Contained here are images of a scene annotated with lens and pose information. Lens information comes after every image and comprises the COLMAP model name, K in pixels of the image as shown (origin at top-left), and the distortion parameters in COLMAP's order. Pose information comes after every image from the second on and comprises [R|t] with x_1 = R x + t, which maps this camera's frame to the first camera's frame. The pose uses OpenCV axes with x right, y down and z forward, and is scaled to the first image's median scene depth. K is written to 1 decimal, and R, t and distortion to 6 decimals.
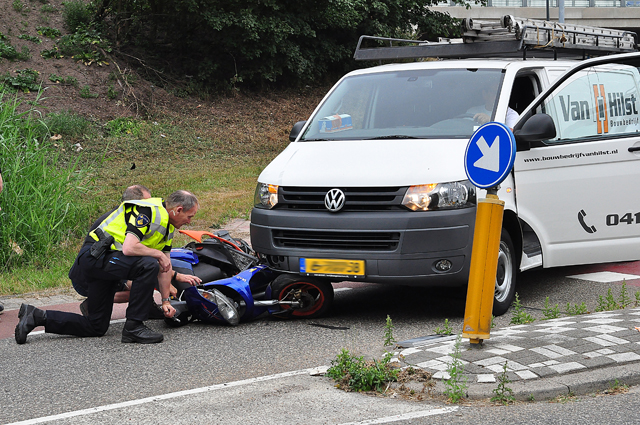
lens RADIAL K [[1316.6, 0, 320.0], [0, 1316.6, 212.5], [0, 0, 1]] dist [0.224580, 0.306030]
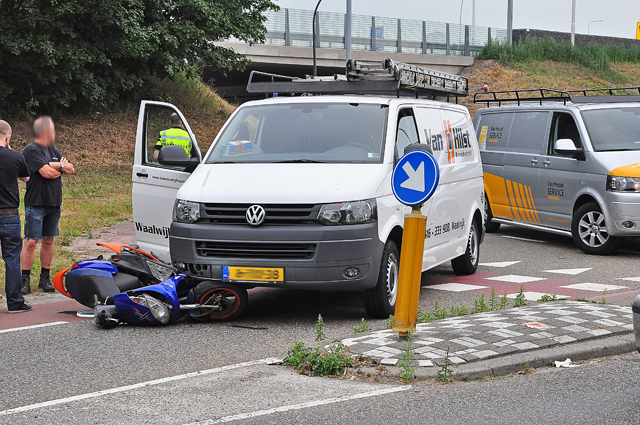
lens RADIAL K [[1293.4, 0, 320.0], [0, 1293.4, 212.5], [0, 0, 1]] dist [0.246031, 0.012219]
pose [[0.979177, 0.014503, 0.202489, -0.152878], [-0.010014, 0.999681, -0.023176, 0.012888], [-0.202761, 0.020666, 0.979010, -0.096350]]
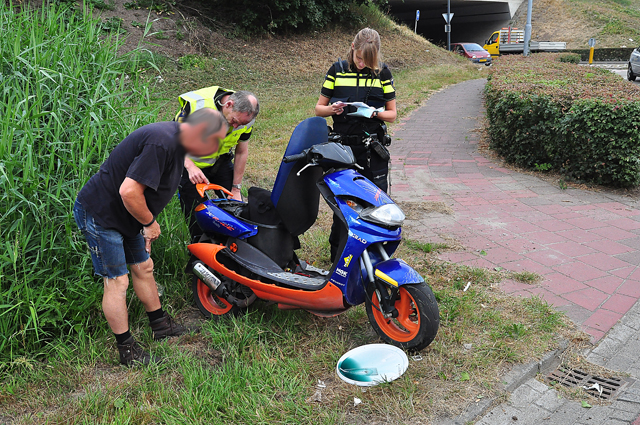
lens RADIAL K [[642.3, 0, 320.0], [0, 642.3, 212.5], [0, 0, 1]] dist [-0.009350, 0.140545]
pose [[0.995677, -0.017908, 0.091143, -0.241673], [0.002115, 0.985355, 0.170503, -0.076213], [-0.092861, -0.169573, 0.981133, 0.996042]]
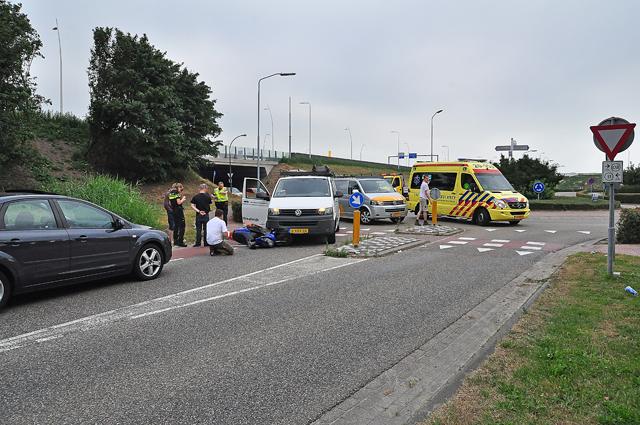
lens RADIAL K [[469.3, 0, 320.0], [0, 469.3, 212.5], [0, 0, 1]] dist [-0.097185, 0.004620]
pose [[0.900141, -0.001724, 0.435595, -0.485640], [0.017227, 0.999351, -0.031645, 0.030976], [-0.435258, 0.035989, 0.899586, -0.201986]]
